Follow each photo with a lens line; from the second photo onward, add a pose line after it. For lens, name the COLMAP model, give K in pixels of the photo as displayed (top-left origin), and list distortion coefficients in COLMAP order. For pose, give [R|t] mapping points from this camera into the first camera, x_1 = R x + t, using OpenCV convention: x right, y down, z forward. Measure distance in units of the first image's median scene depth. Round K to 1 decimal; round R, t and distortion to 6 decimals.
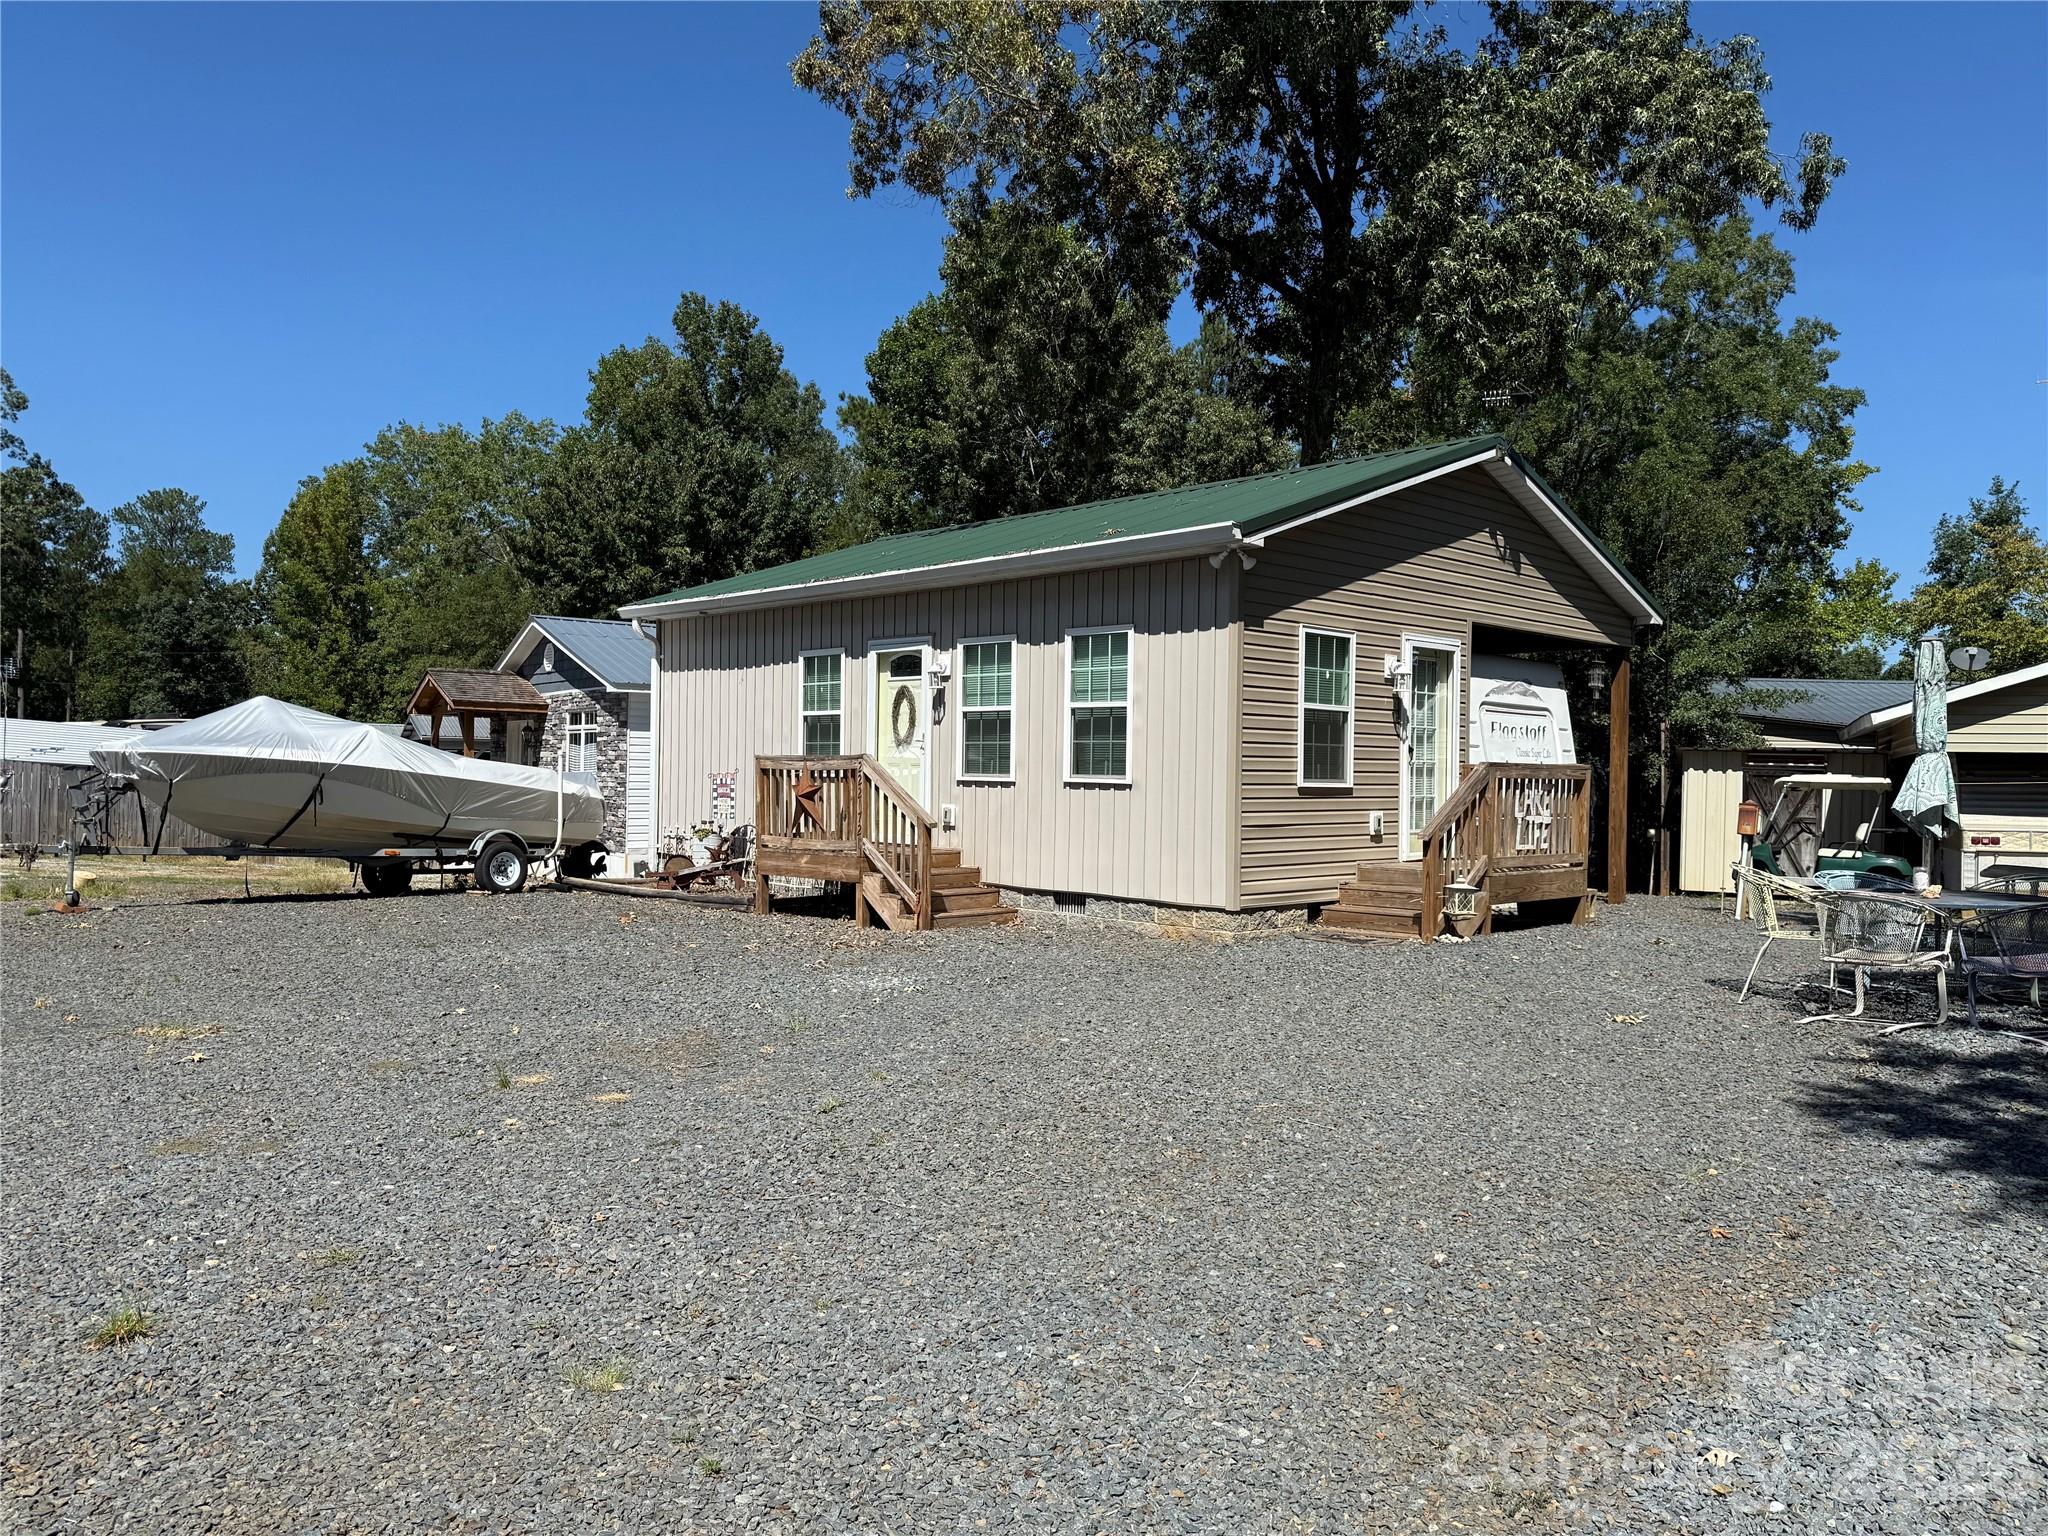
lens RADIAL K [[1438.8, 0, 1007.6], [0, 1438.8, 756.5], [0, 0, 1]] dist [0.056952, -0.073229]
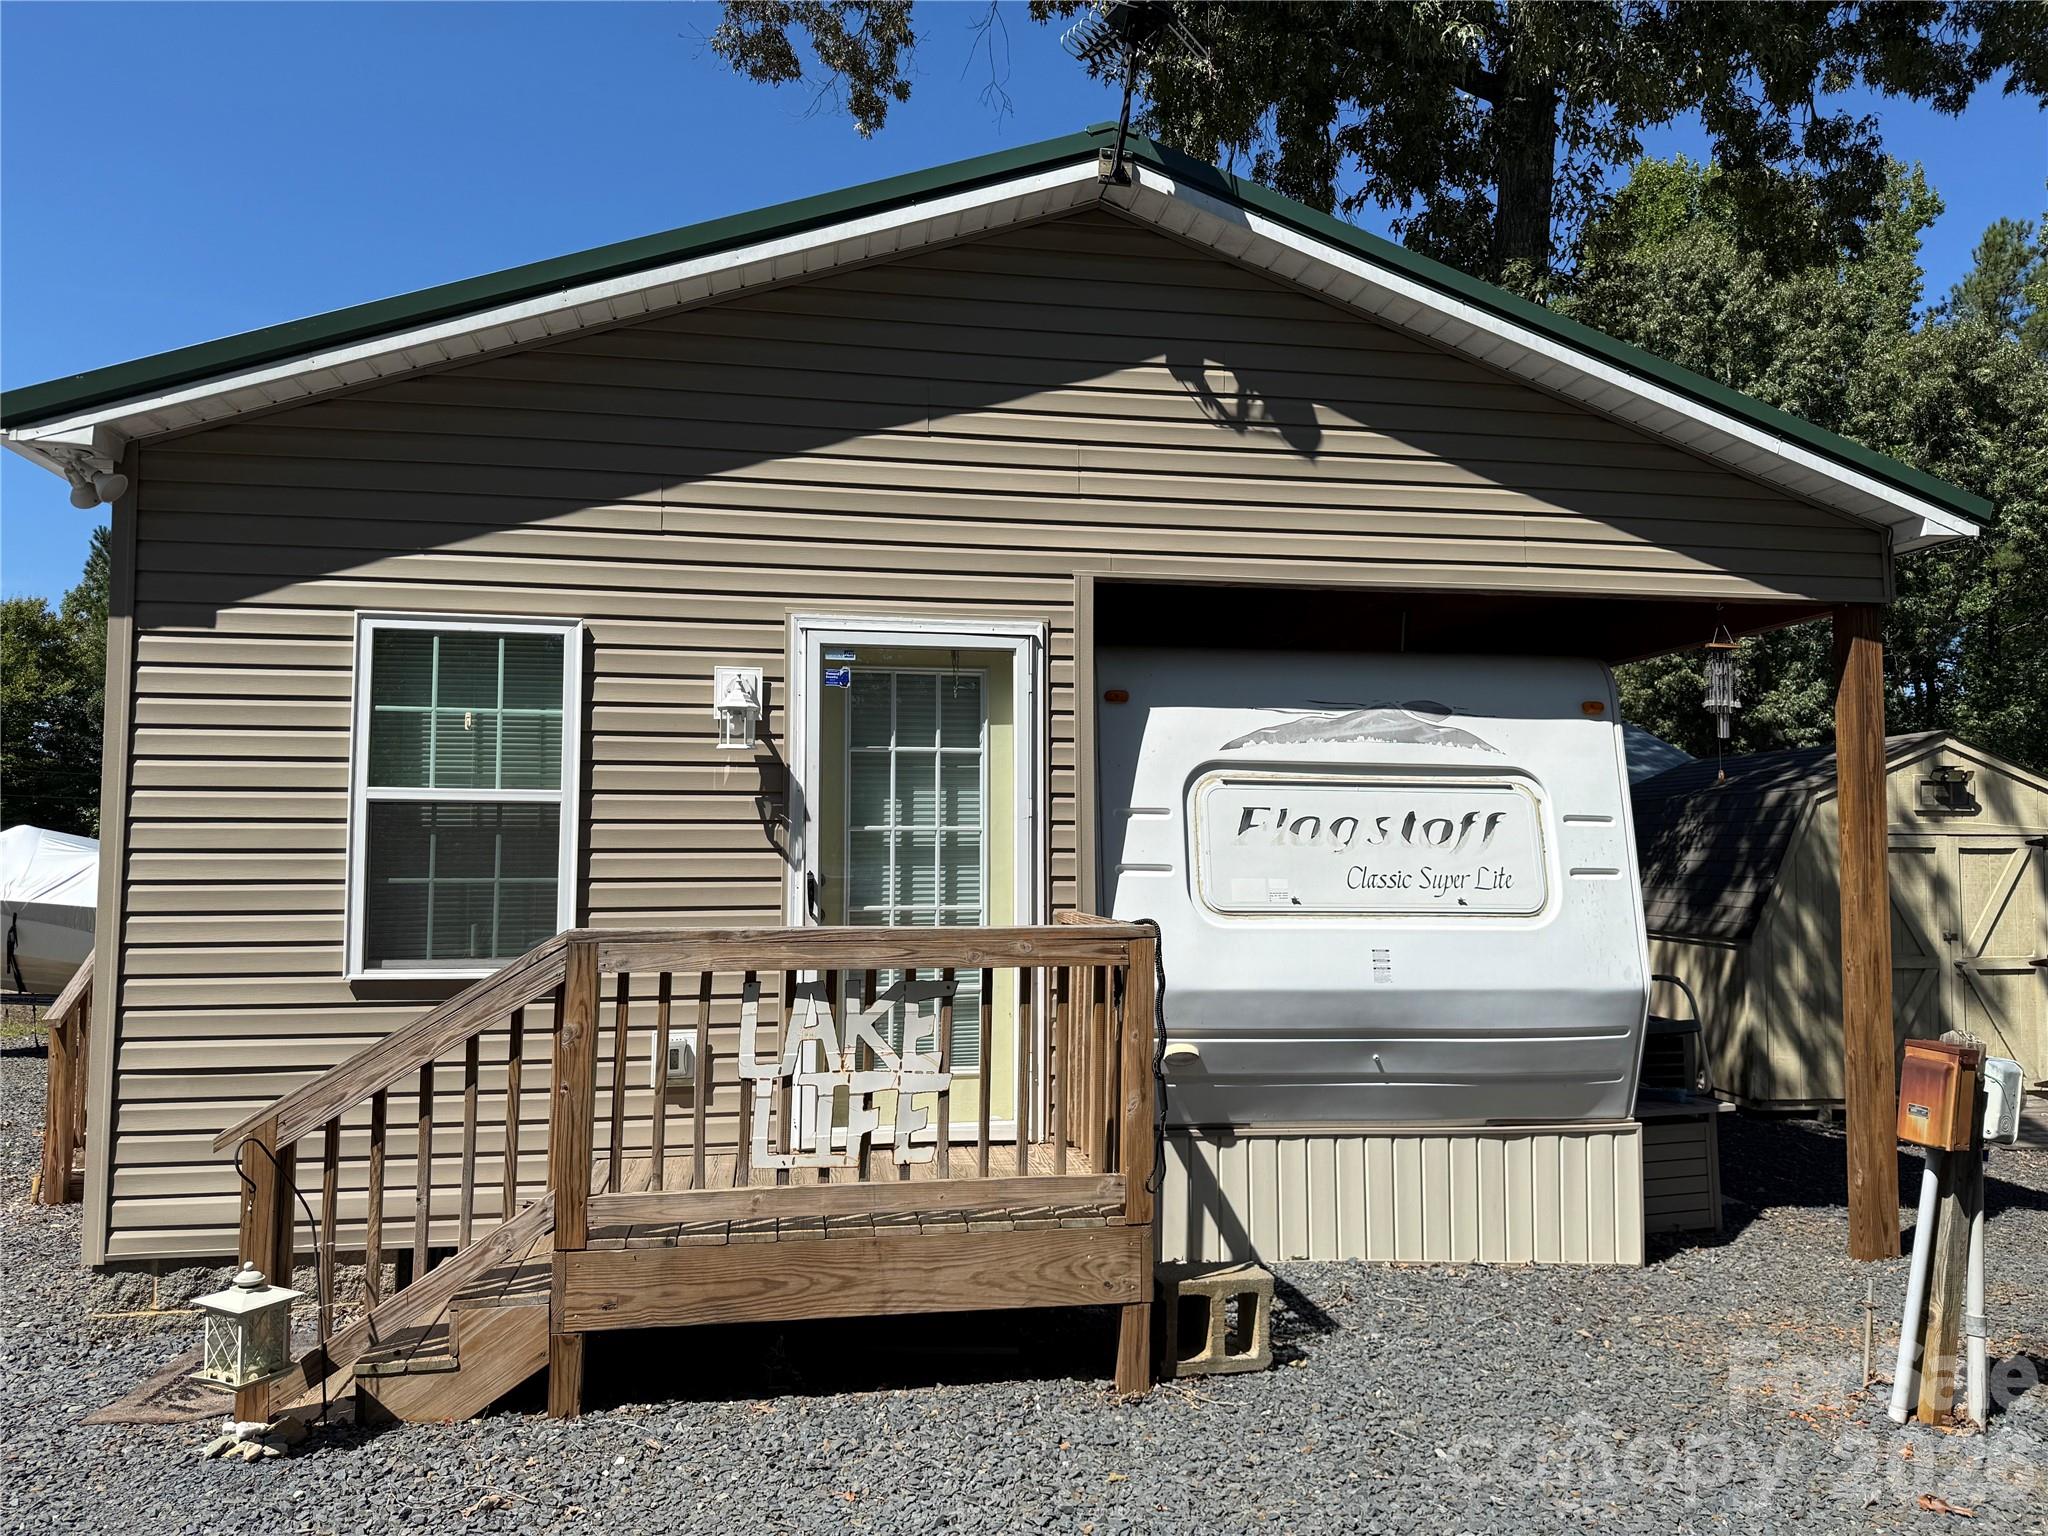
lens RADIAL K [[1438.8, 0, 1016.0], [0, 1438.8, 761.1], [0, 0, 1]] dist [0.056952, -0.073229]
pose [[0.831620, -0.048704, -0.553205, 0.547635], [0.014682, 0.997727, -0.065768, -0.011640], [0.555151, 0.046572, 0.830445, 0.655244]]
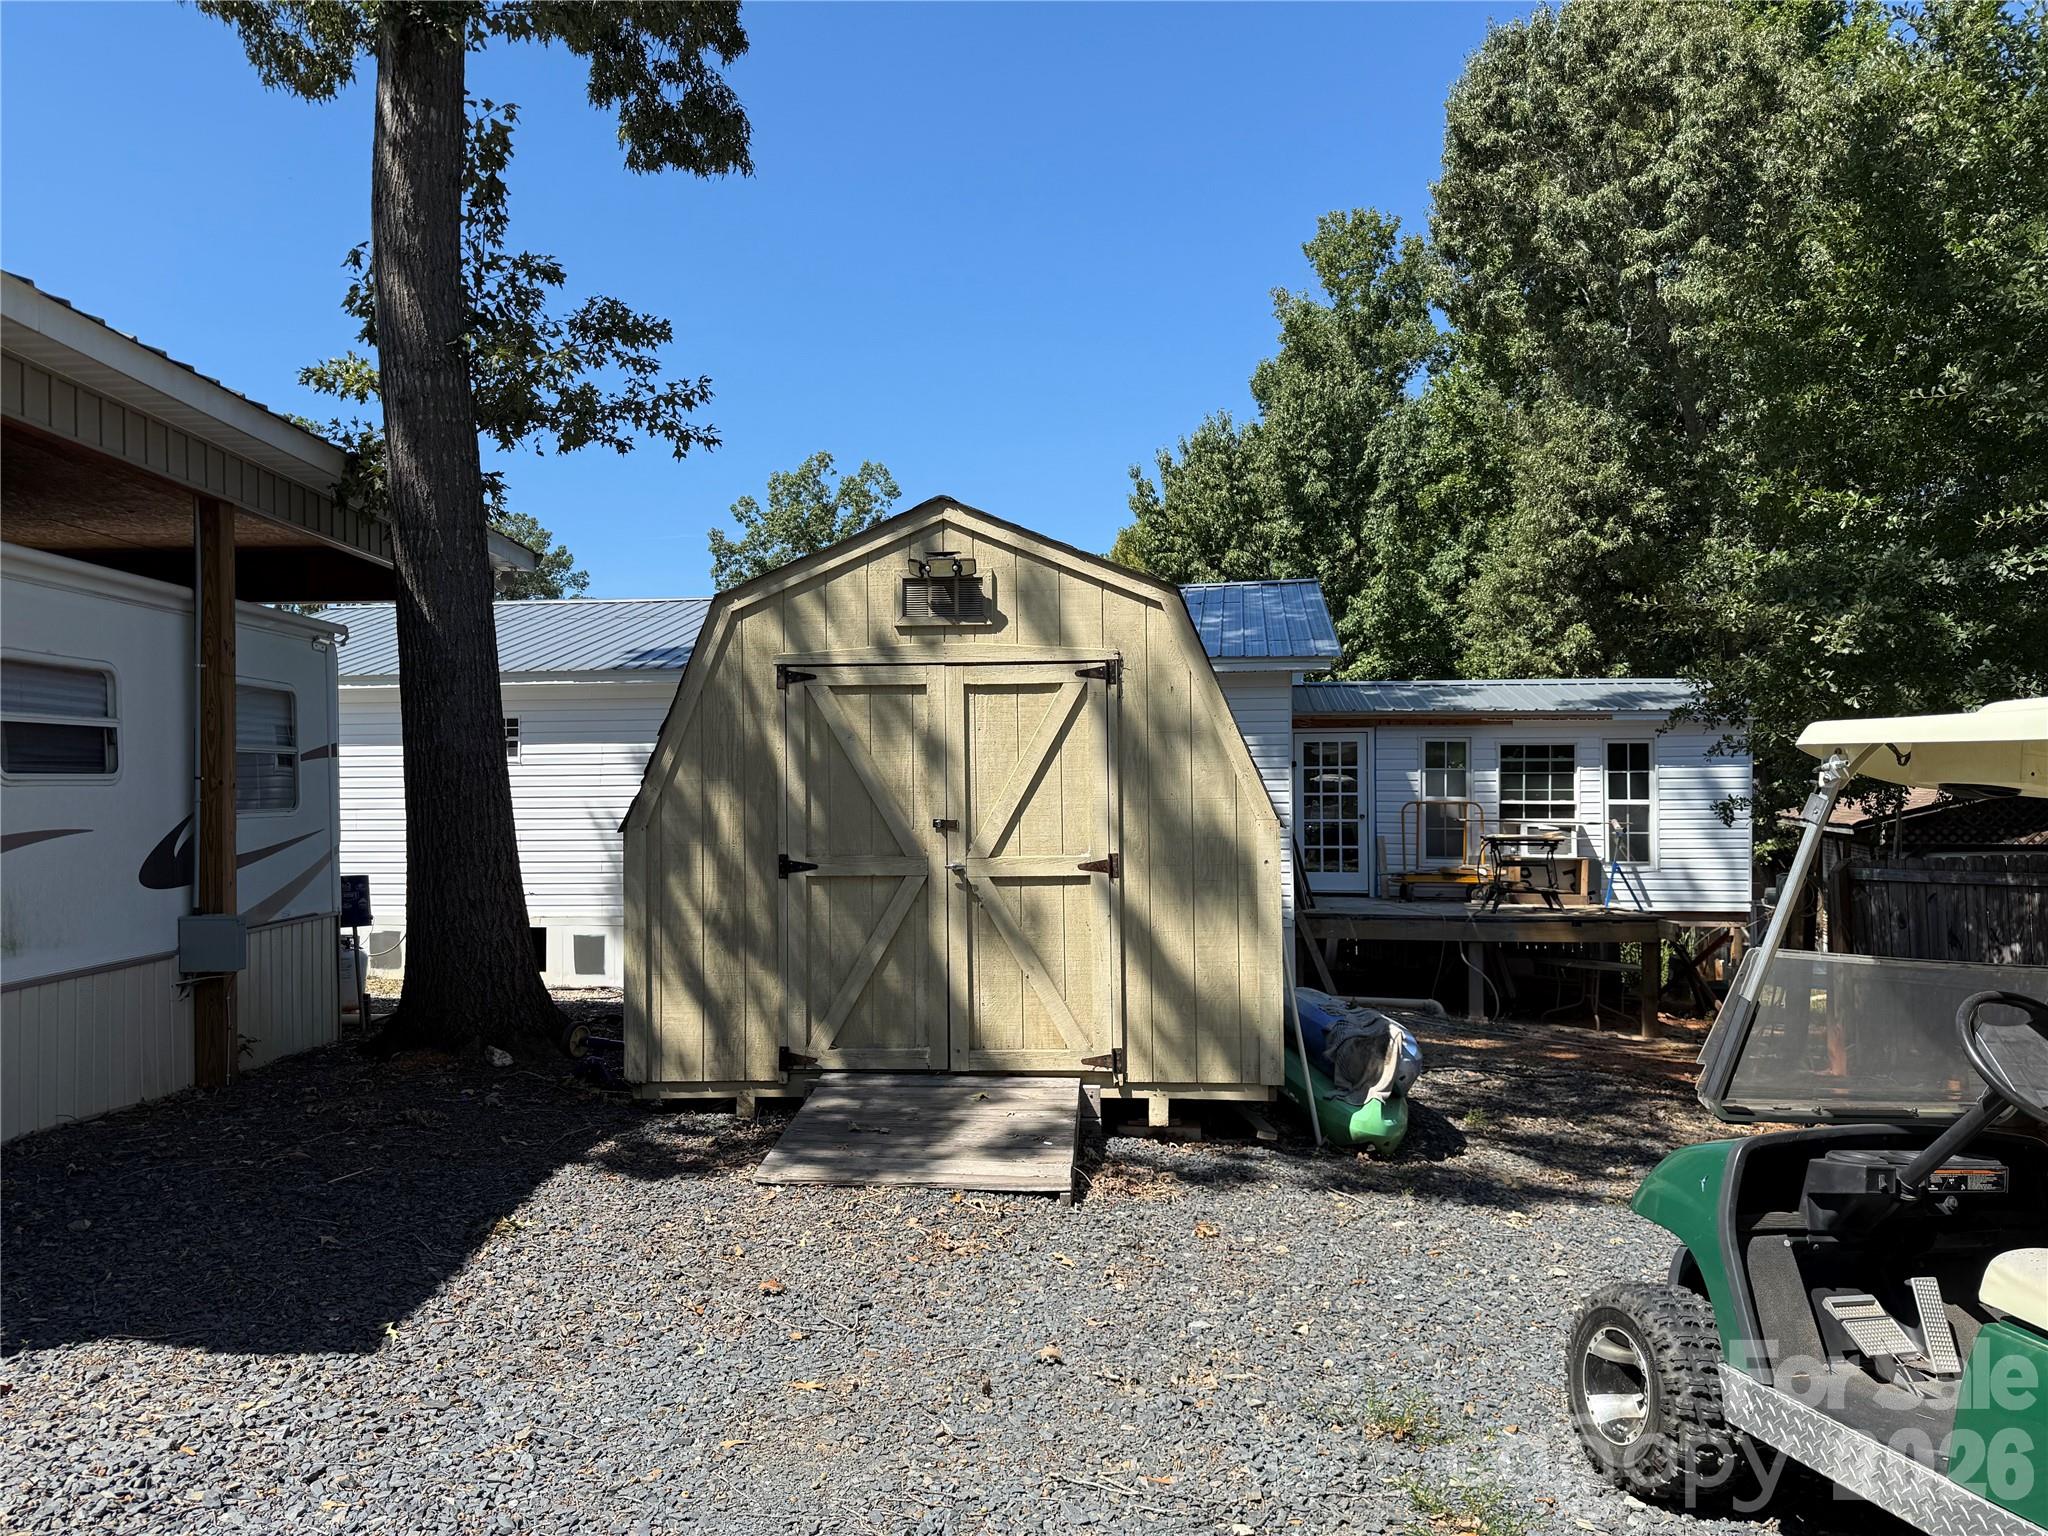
lens RADIAL K [[1438.8, 0, 1020.6], [0, 1438.8, 777.3], [0, 0, 1]] dist [0.056952, -0.073229]
pose [[0.741763, -0.028255, -0.670067, 0.878075], [0.028214, 0.999542, -0.010915, 0.028631], [0.670069, -0.010809, 0.742220, 1.258025]]
